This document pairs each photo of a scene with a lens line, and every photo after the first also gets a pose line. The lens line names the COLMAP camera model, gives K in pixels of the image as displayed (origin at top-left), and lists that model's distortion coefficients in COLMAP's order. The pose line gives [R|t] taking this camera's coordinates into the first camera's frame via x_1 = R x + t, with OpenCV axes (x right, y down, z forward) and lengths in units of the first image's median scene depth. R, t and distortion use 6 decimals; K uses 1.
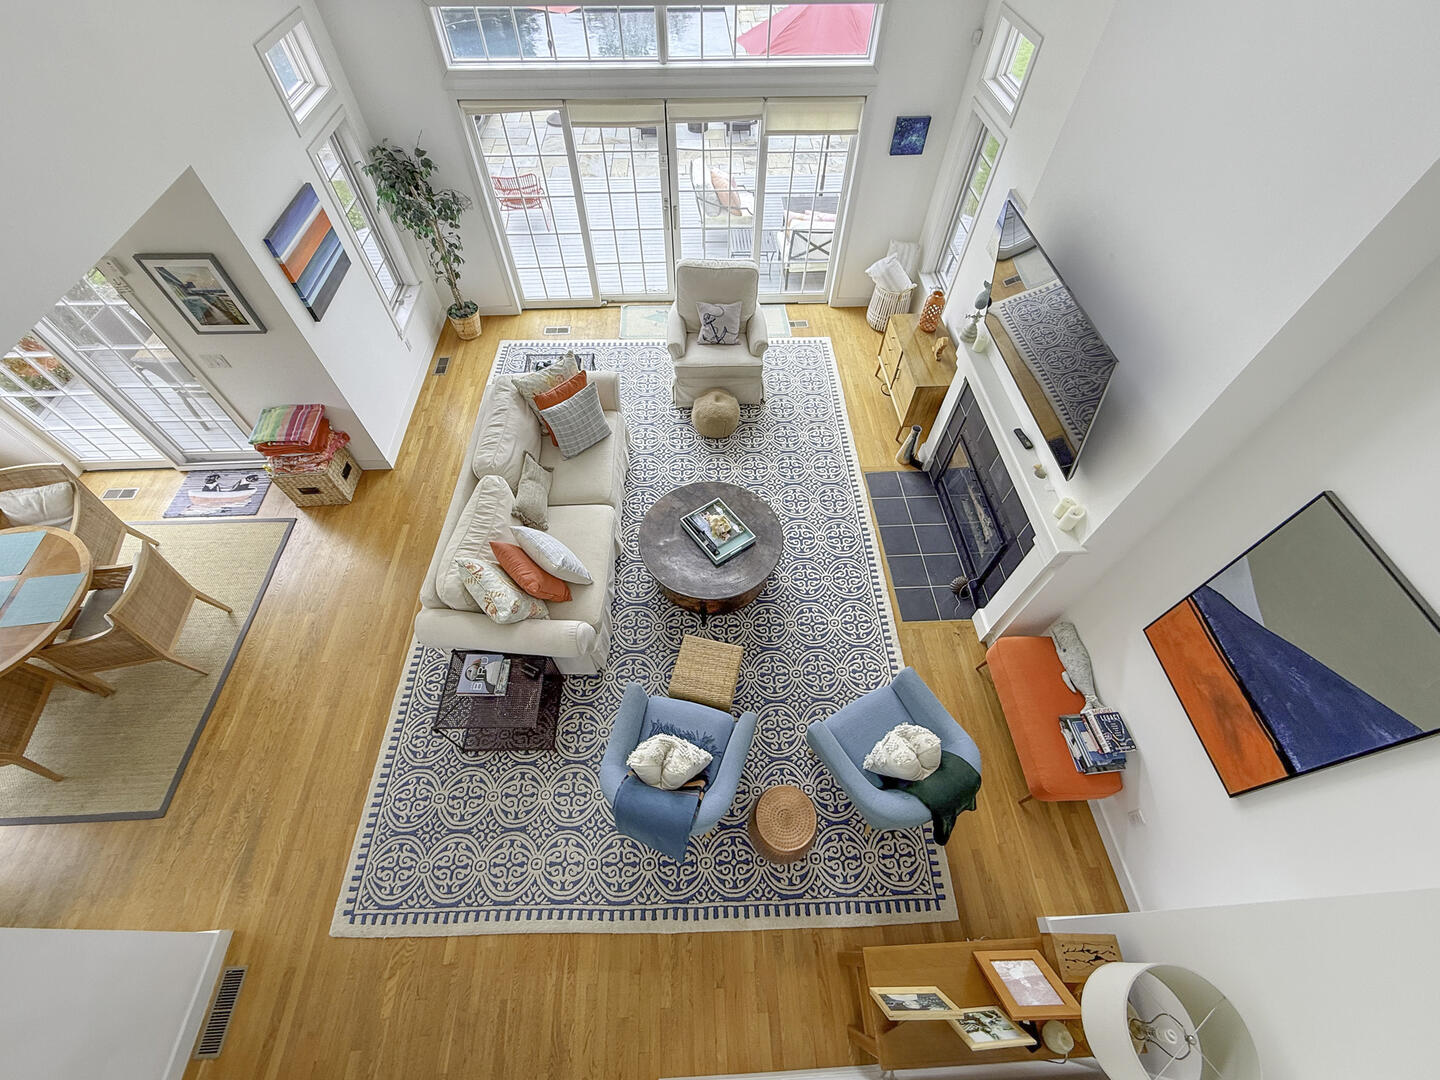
lens RADIAL K [[583.2, 0, 710.4], [0, 583.2, 548.6], [0, 0, 1]] dist [-0.002431, 0.000001]
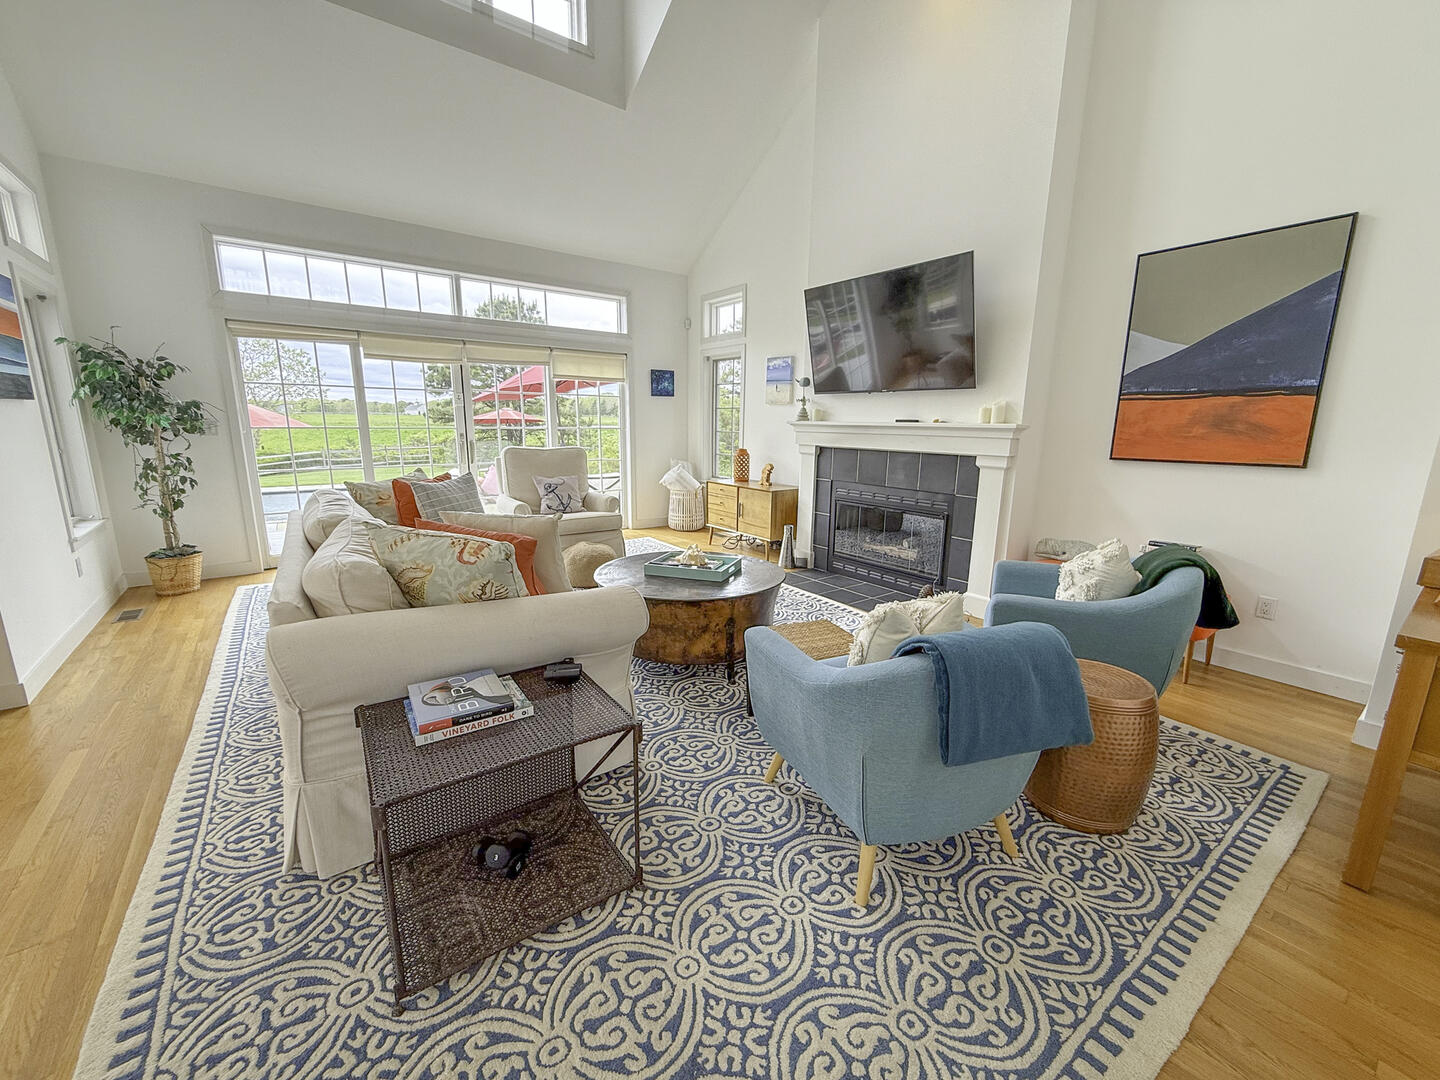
lens RADIAL K [[583.2, 0, 716.0], [0, 583.2, 543.7], [0, 0, 1]] dist [-0.002431, 0.000001]
pose [[0.828738, -0.109593, 0.548800, -0.459390], [0.456553, 0.699529, -0.549744, 0.460873], [-0.323654, 0.706150, 0.629762, 0.575264]]
